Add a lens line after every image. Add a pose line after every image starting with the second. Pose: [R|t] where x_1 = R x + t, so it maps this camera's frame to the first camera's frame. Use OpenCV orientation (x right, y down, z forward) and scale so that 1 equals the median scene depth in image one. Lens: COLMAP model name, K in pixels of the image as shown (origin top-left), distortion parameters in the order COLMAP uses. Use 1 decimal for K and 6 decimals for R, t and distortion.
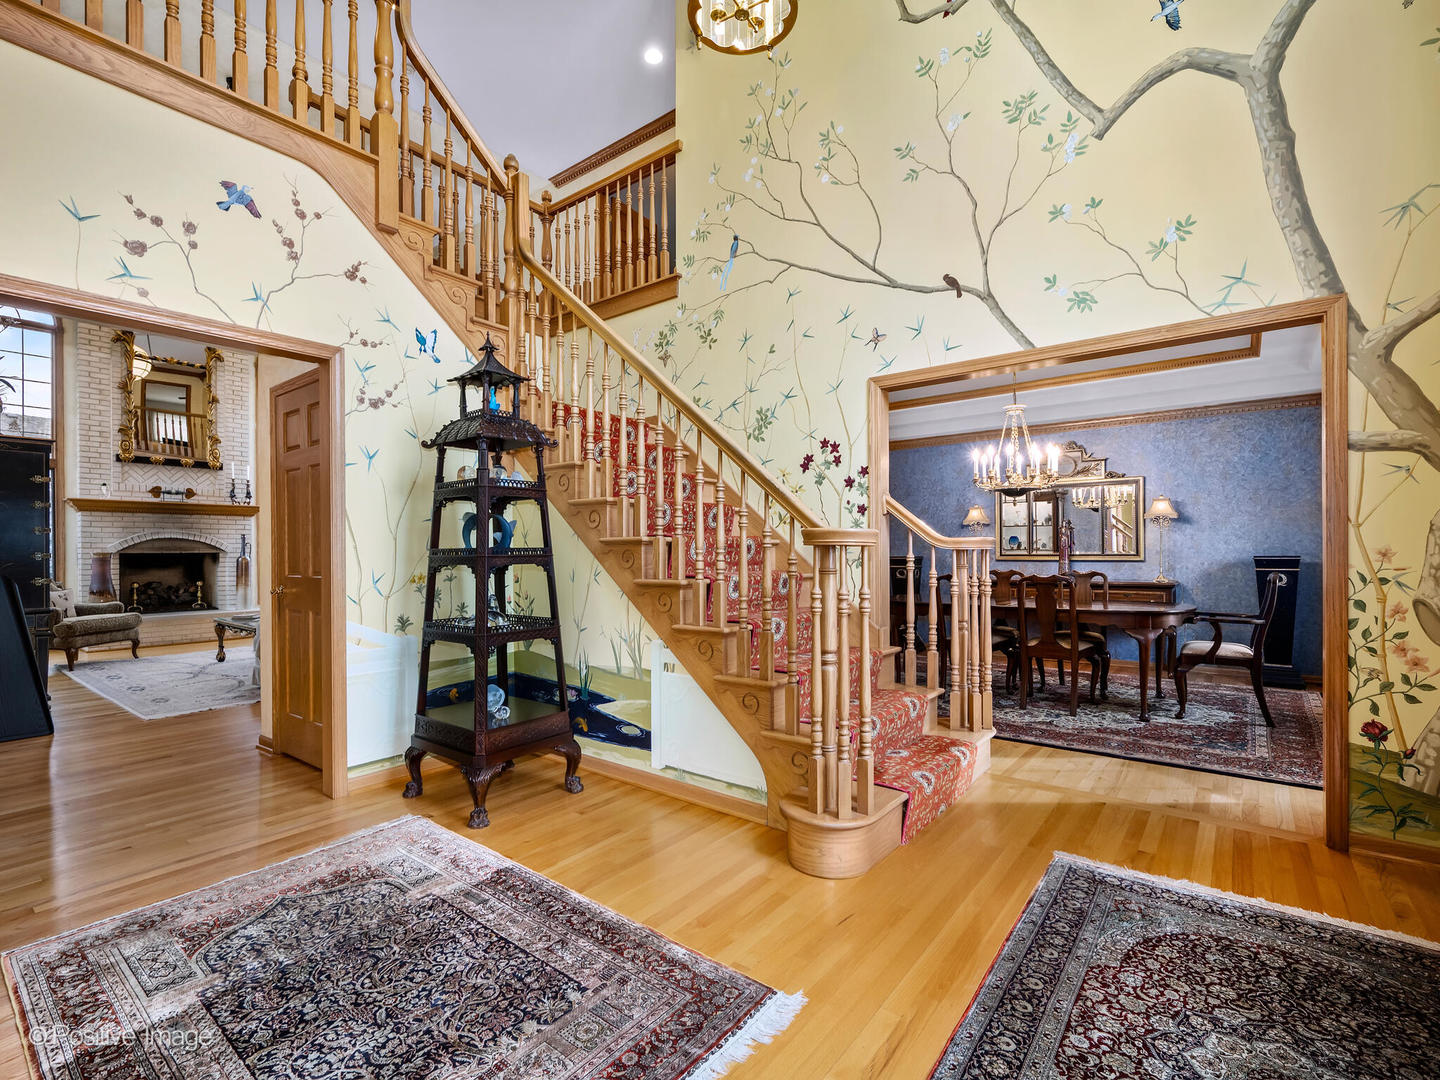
lens RADIAL K [[708.0, 0, 728.5], [0, 708.0, 549.7], [0, 0, 1]] dist [0.002319, 0.000606]
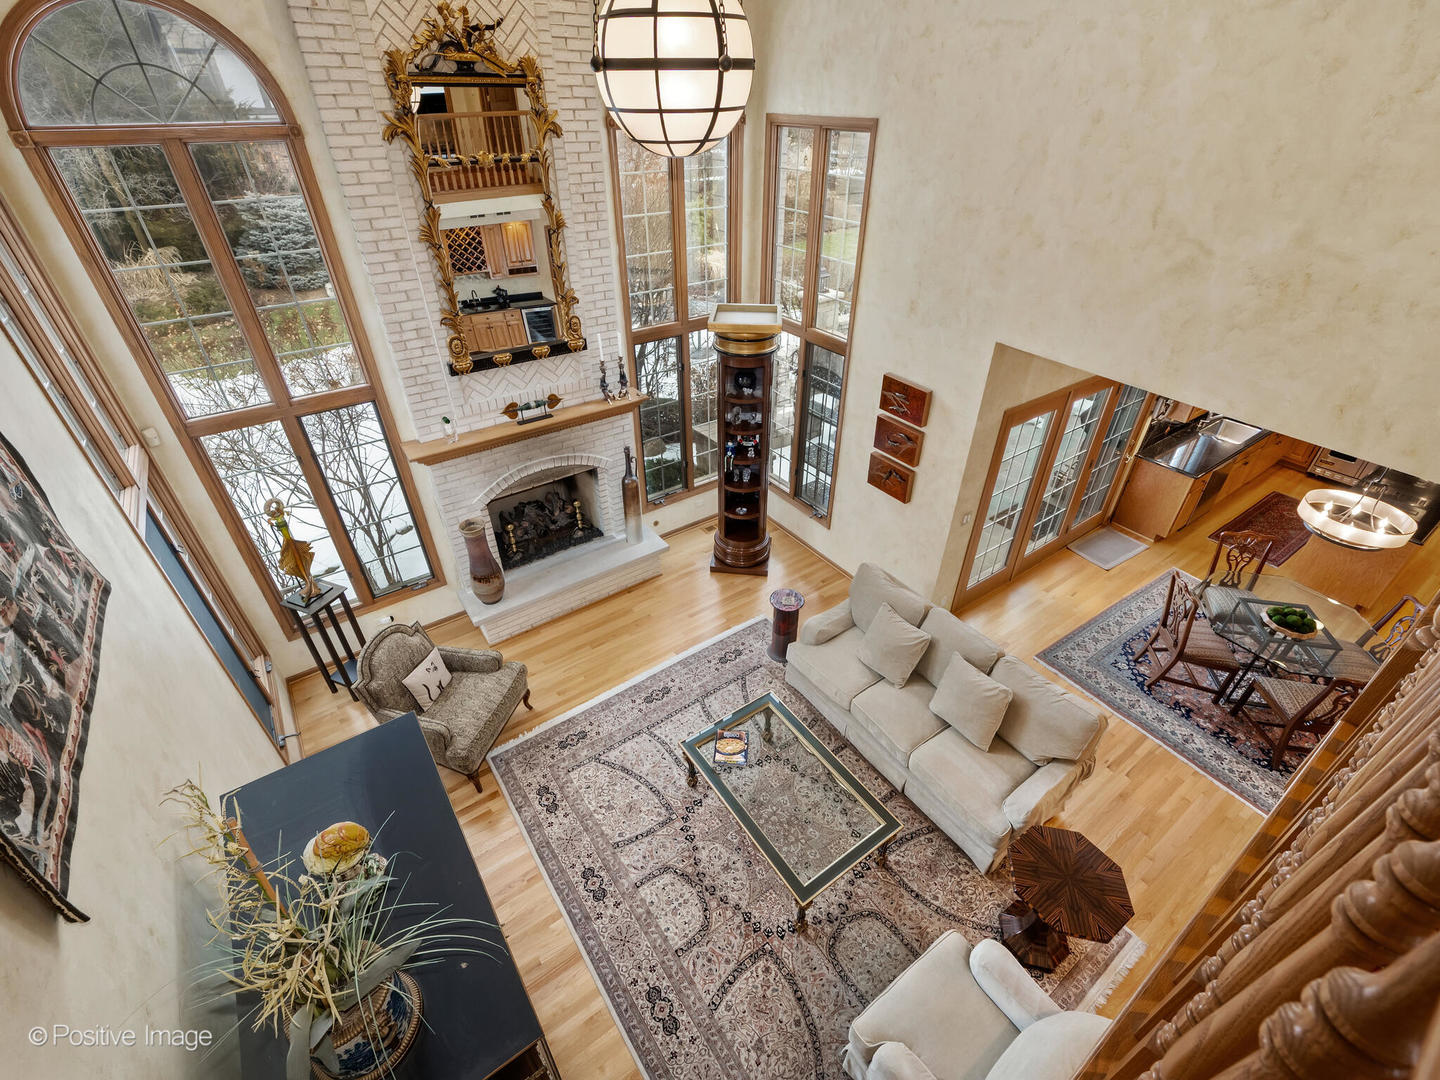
lens RADIAL K [[639.8, 0, 720.0], [0, 639.8, 540.0], [0, 0, 1]] dist [0.000628, 0.000386]
pose [[0.964763, 0.157582, -0.210712, -0.495973], [-0.005017, 0.811694, 0.584062, -0.323697], [0.263071, -0.562424, 0.783883, 0.544278]]
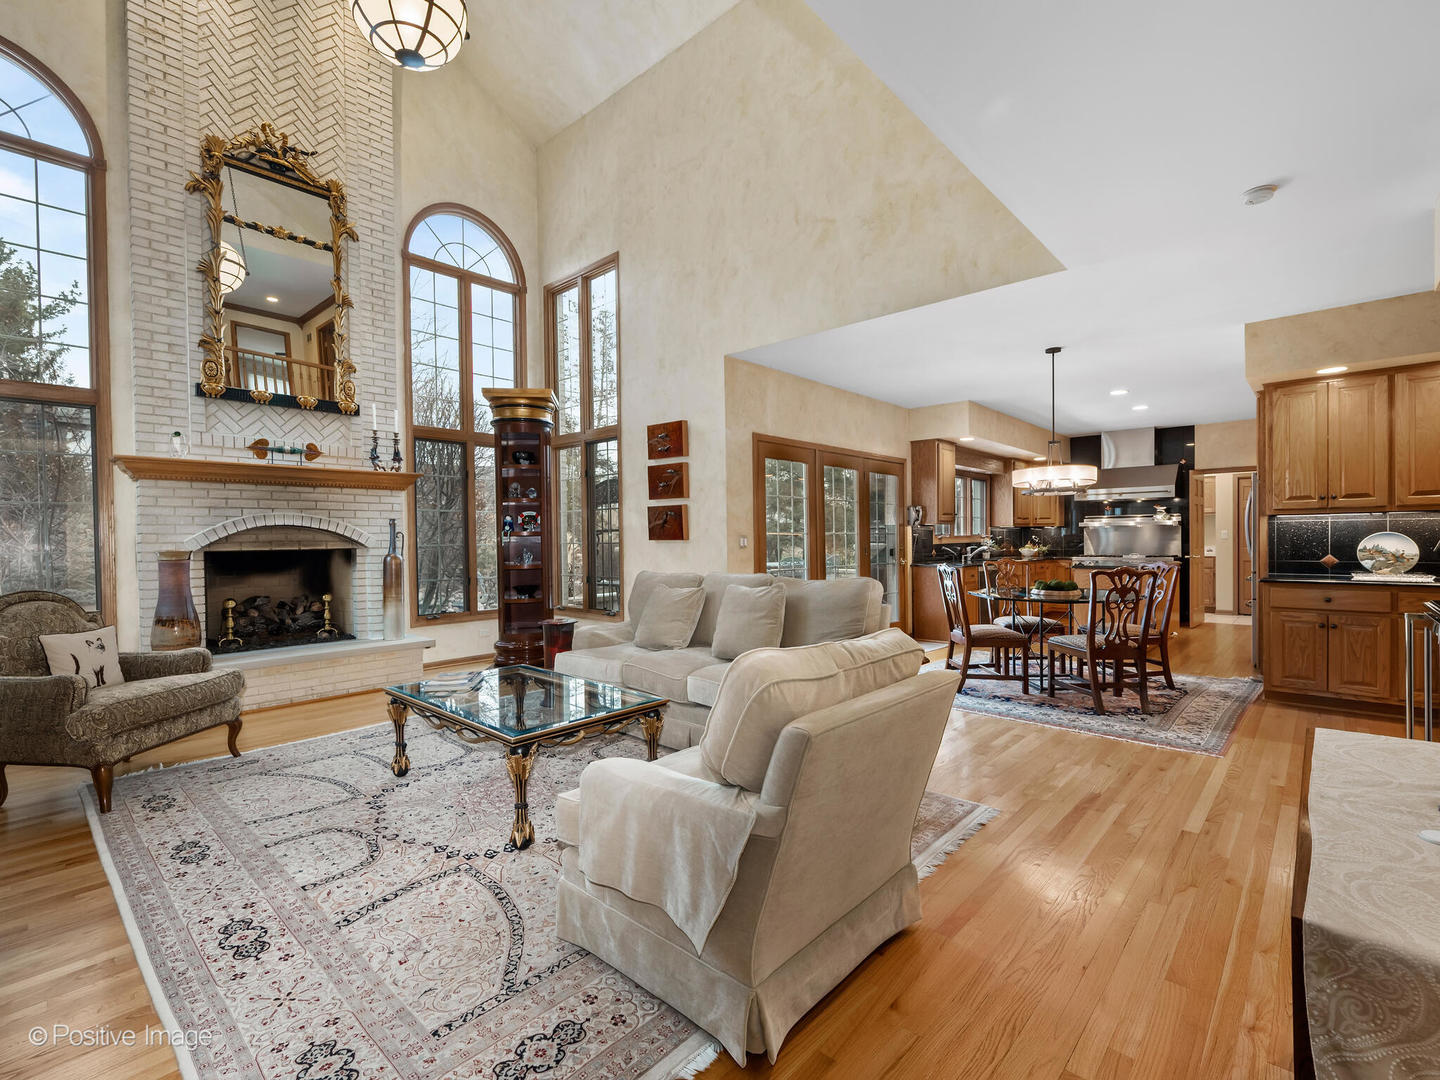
lens RADIAL K [[665.8, 0, 713.2], [0, 665.8, 545.0], [0, 0, 1]] dist [-0.000473, 0.000142]
pose [[0.997932, -0.004173, -0.064144, -0.393500], [0.005242, 0.999850, 0.016495, -0.007292], [0.064065, -0.016797, 0.997804, 0.466393]]
